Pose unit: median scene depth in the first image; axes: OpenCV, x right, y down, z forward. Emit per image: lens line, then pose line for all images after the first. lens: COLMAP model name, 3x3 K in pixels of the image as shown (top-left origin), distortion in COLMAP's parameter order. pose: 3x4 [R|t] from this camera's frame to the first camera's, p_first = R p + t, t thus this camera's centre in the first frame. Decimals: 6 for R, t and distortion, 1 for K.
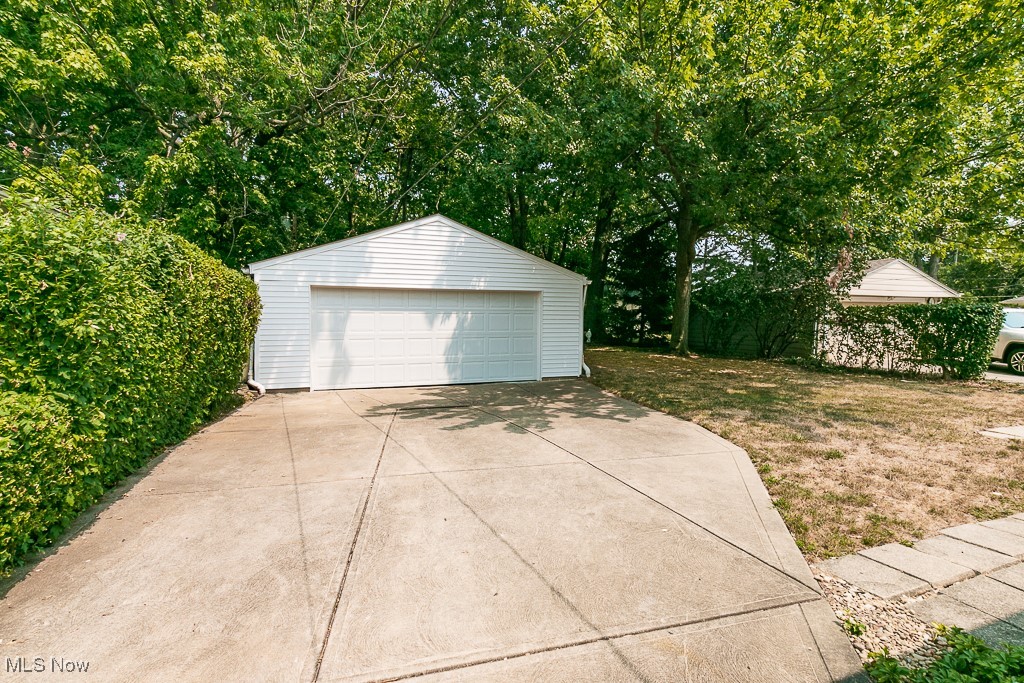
lens RADIAL K [[478.7, 0, 512.2], [0, 478.7, 338.9], [0, 0, 1]] dist [0.002473, -0.000006]
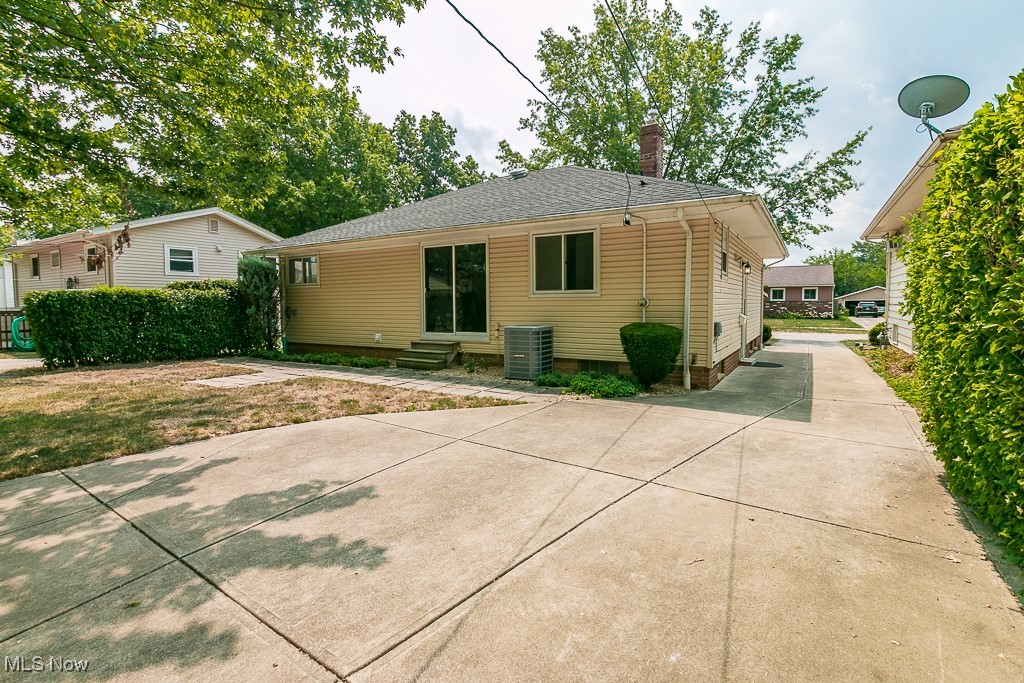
lens RADIAL K [[478.7, 0, 512.0], [0, 478.7, 338.5], [0, 0, 1]] dist [0.002473, -0.000006]
pose [[-0.601859, -0.059649, 0.796372, -0.568832], [0.038211, 0.993914, 0.103323, -0.050916], [-0.797688, 0.092616, -0.595916, 1.177036]]
